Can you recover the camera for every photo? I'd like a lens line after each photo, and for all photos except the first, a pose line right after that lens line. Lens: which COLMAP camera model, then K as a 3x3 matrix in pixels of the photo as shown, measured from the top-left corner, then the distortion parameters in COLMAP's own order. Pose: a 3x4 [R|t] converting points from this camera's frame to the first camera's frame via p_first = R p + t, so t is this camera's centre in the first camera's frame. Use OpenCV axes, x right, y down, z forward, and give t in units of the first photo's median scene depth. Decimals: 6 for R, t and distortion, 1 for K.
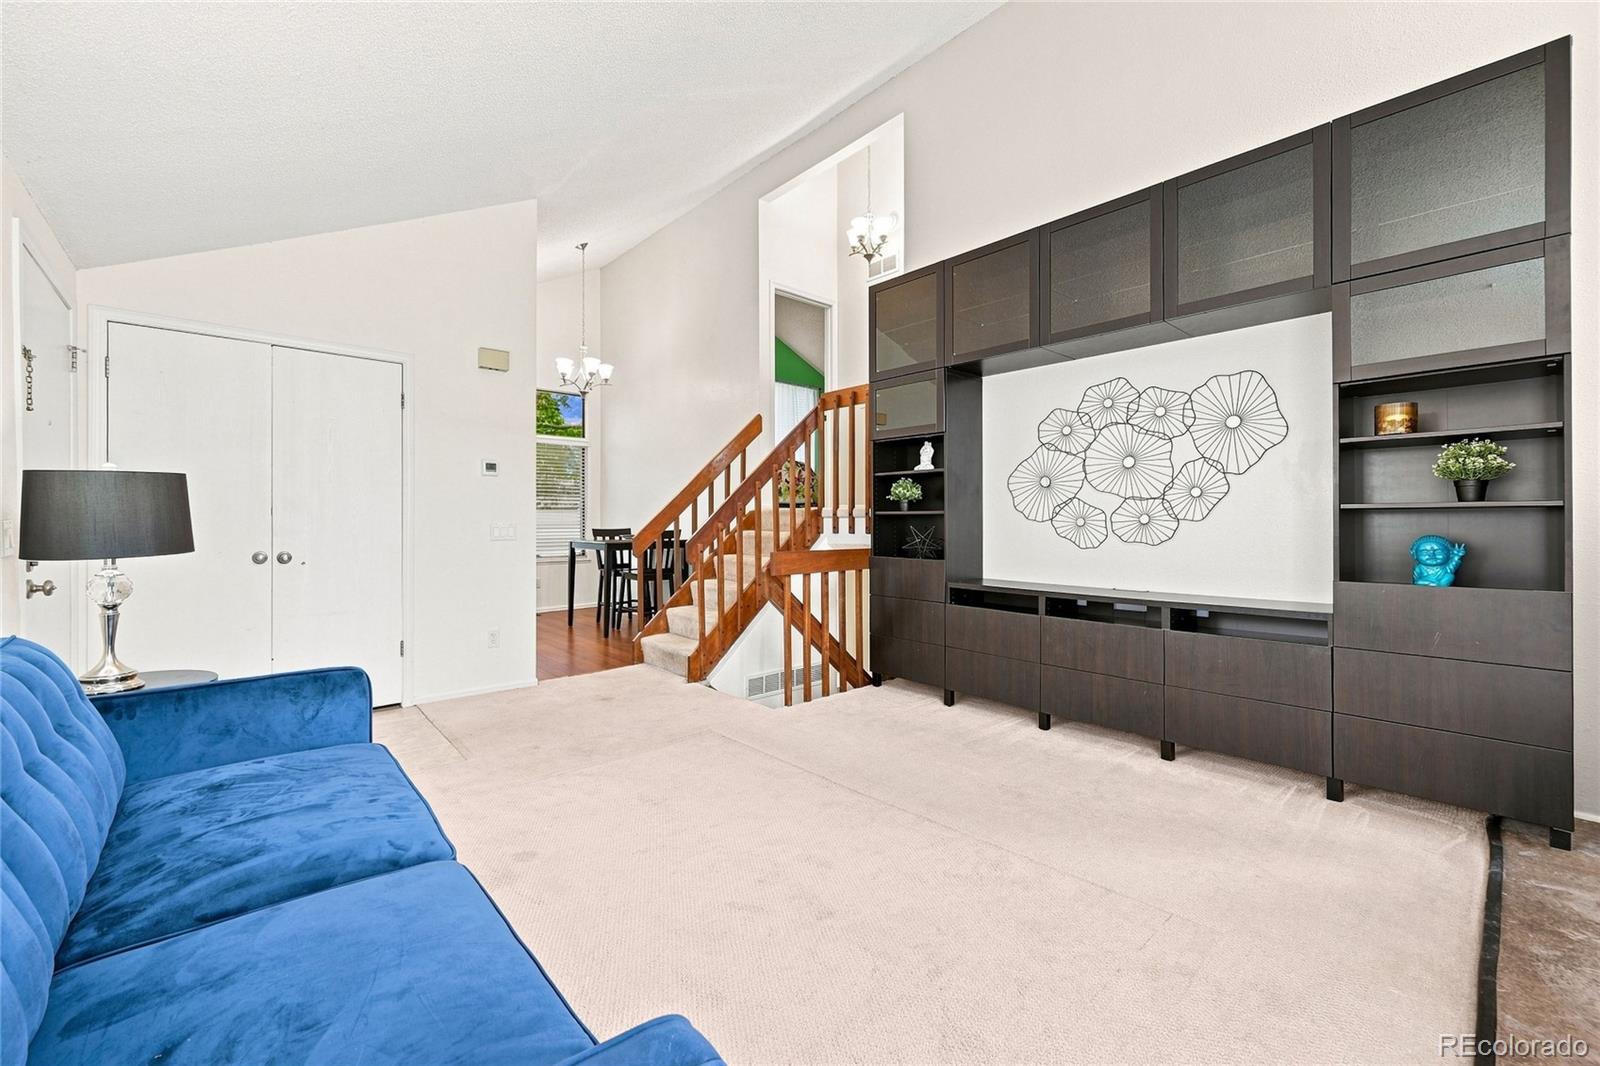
lens RADIAL K [[641.9, 0, 800.7], [0, 641.9, 524.0], [0, 0, 1]] dist [-0.002718, -0.000173]
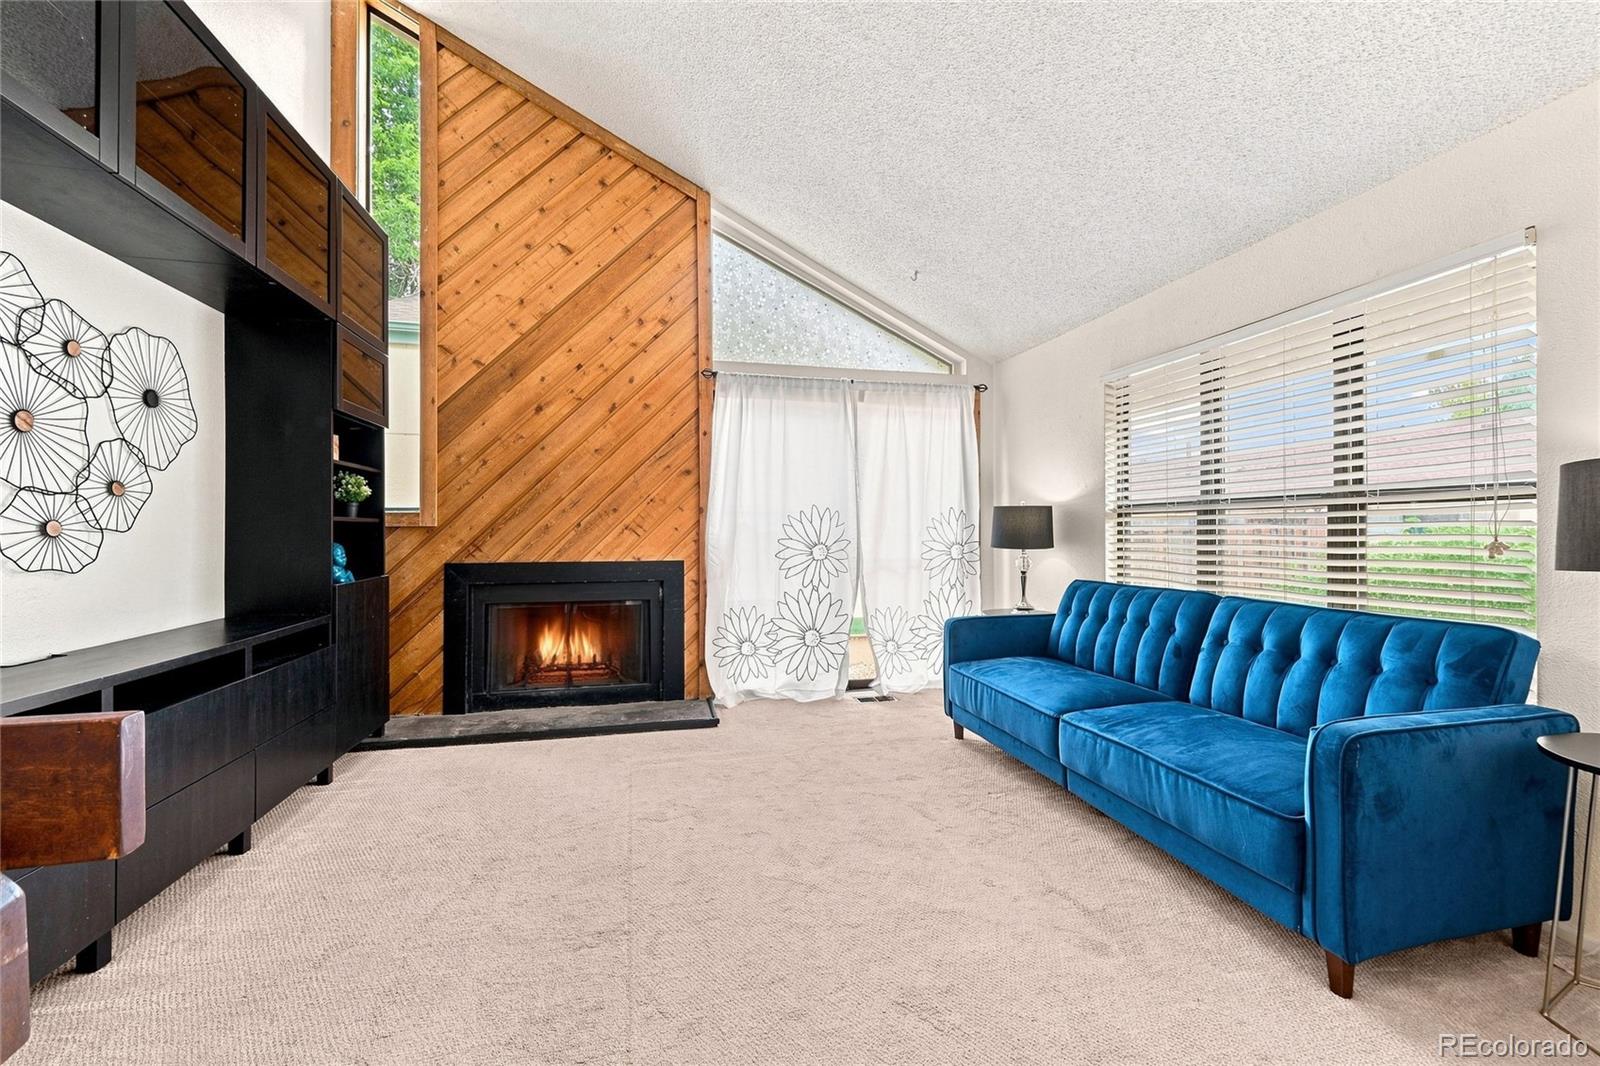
lens RADIAL K [[649.8, 0, 790.2], [0, 649.8, 526.4], [0, 0, 1]] dist [-0.002329, -0.000024]
pose [[-0.879789, 0.010007, 0.475258, -0.305324], [0.009752, 0.999948, -0.003001, -0.001581], [-0.475264, 0.001994, -0.879841, 1.196861]]
